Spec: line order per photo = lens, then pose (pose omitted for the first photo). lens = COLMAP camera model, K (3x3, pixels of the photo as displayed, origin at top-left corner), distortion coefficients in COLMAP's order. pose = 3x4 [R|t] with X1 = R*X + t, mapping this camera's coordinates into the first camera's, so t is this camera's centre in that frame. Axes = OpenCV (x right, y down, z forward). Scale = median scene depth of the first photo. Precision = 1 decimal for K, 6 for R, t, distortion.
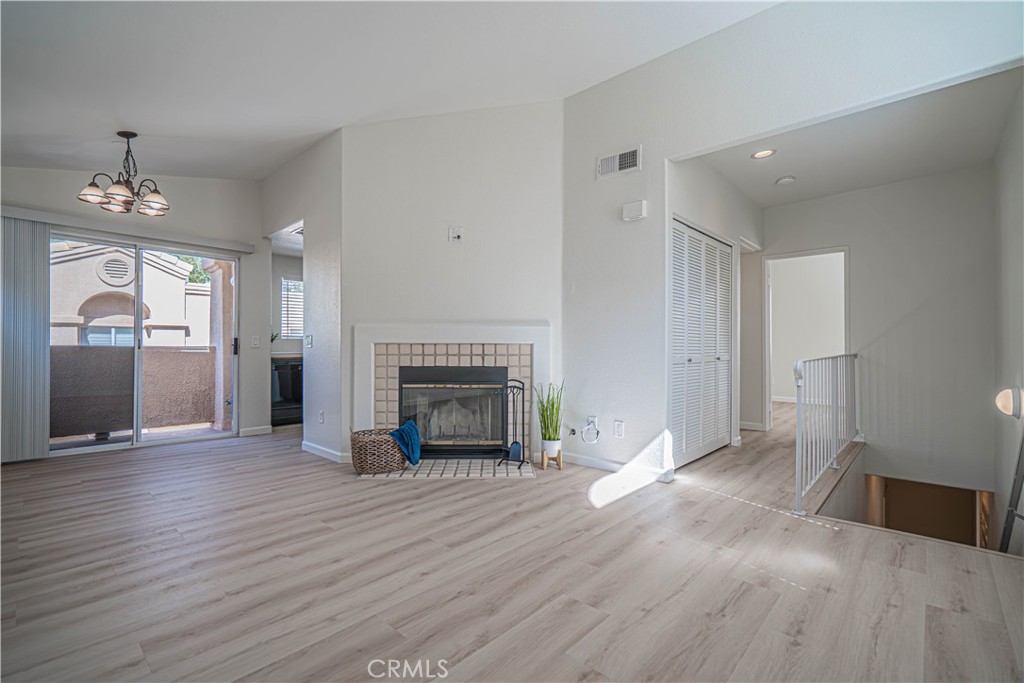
lens RADIAL K [[461.7, 0, 515.6], [0, 461.7, 341.7], [0, 0, 1]] dist [-0.001431, 0.000906]
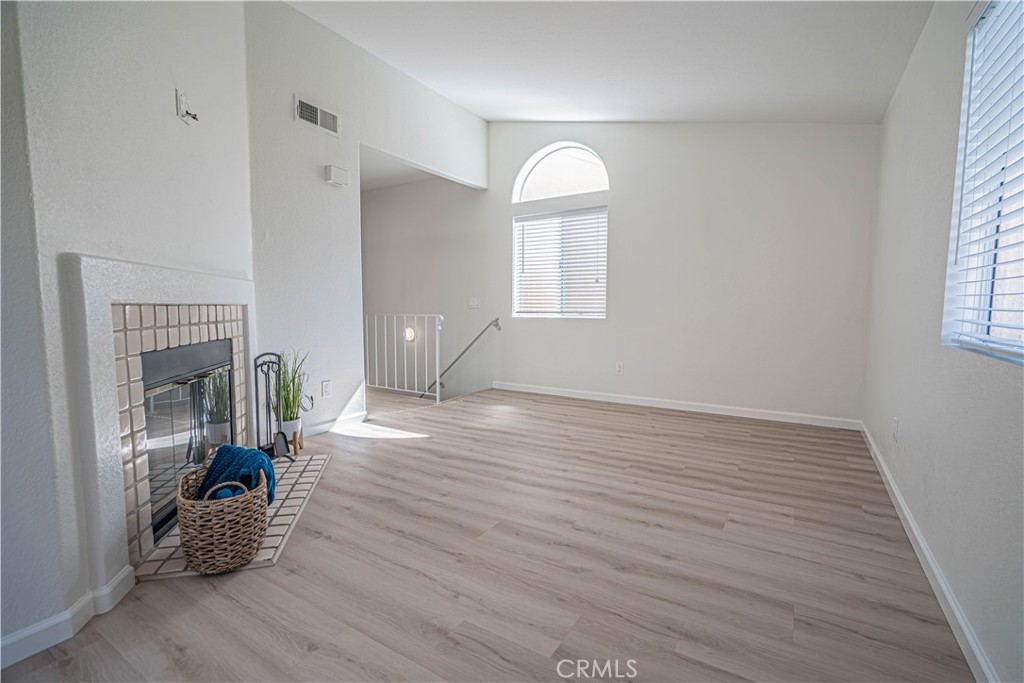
lens RADIAL K [[461.7, 0, 515.6], [0, 461.7, 341.7], [0, 0, 1]] dist [-0.001431, 0.000906]
pose [[-0.188307, -0.076072, 0.979160, -0.769921], [-0.006655, 0.997072, 0.076184, 0.005015], [-0.982088, 0.007829, -0.188262, 0.718820]]
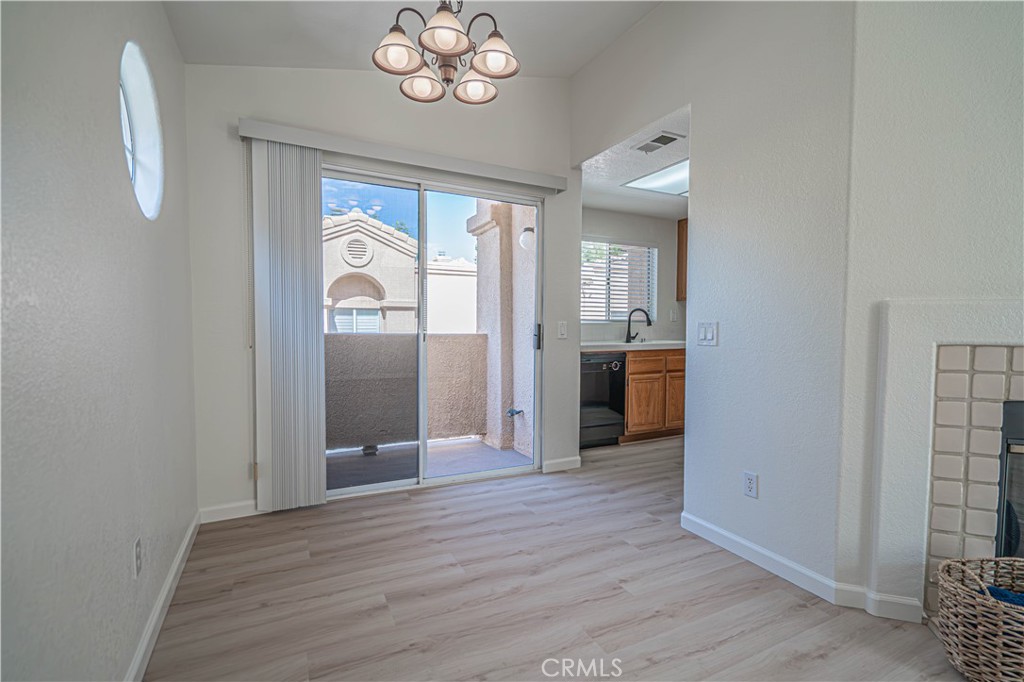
lens RADIAL K [[461.7, 0, 515.6], [0, 461.7, 341.2], [0, 0, 1]] dist [-0.001431, 0.000906]
pose [[0.938839, 0.019667, -0.343793, -0.517299], [-0.005406, 0.999086, 0.042391, -0.014080], [0.344313, -0.037940, 0.938088, 0.468518]]
